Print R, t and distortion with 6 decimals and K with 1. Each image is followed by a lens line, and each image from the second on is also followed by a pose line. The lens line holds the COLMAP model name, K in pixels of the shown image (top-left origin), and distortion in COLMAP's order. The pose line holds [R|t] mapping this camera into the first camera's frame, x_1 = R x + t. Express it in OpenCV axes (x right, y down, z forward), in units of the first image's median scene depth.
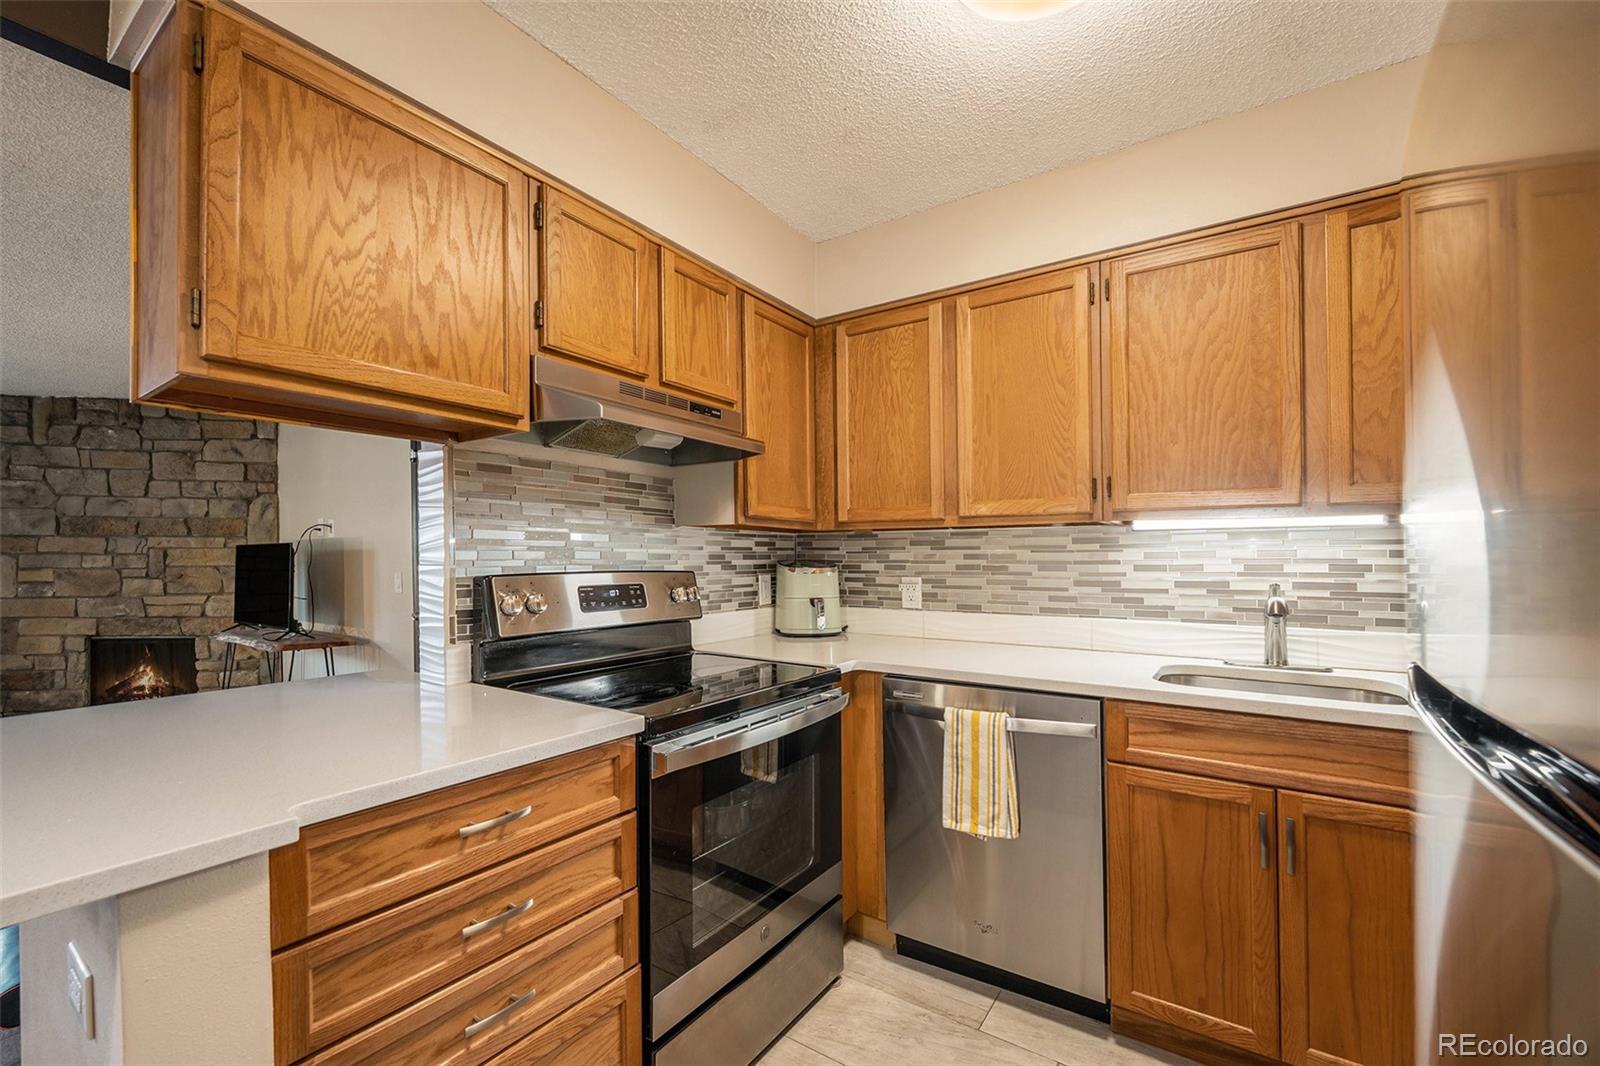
lens RADIAL K [[671.5, 0, 772.1], [0, 671.5, 578.5], [0, 0, 1]] dist [-0.007778, 0.001192]
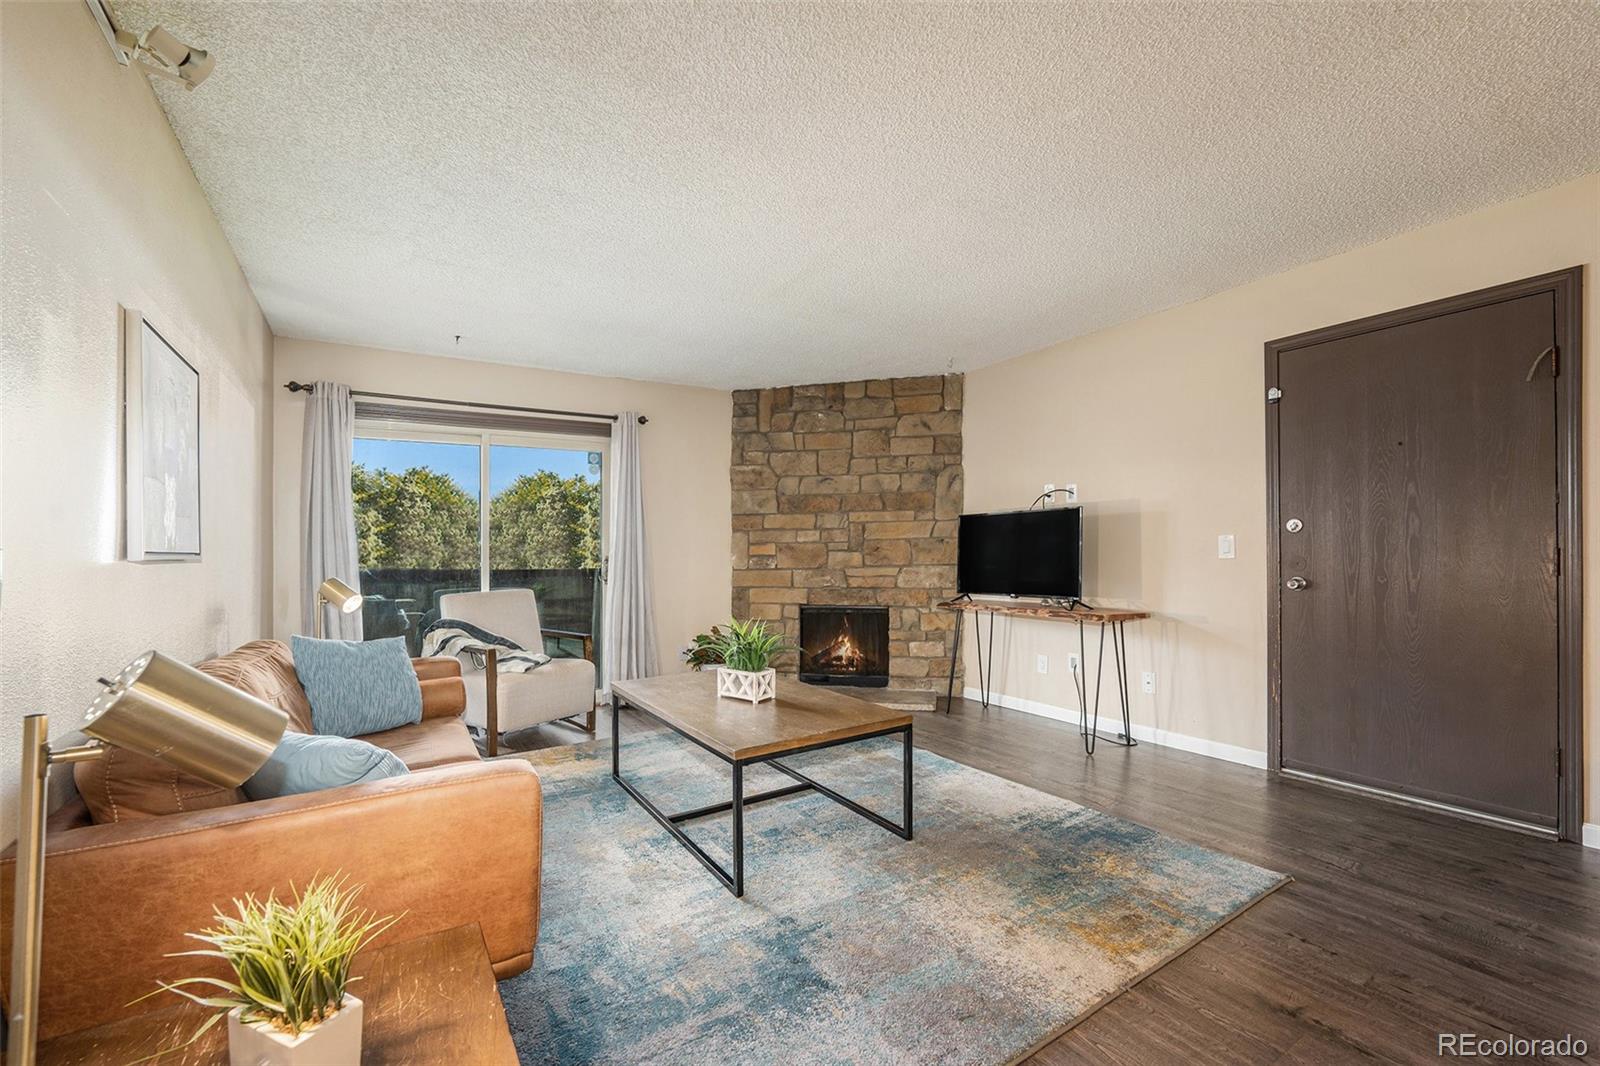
lens RADIAL K [[671.5, 0, 800.2], [0, 671.5, 570.8], [0, 0, 1]] dist [-0.007778, 0.001192]
pose [[0.924821, -0.002383, -0.380395, -0.605770], [0.005856, 0.999951, 0.007972, 0.021936], [0.380358, -0.009600, 0.924790, -0.016084]]
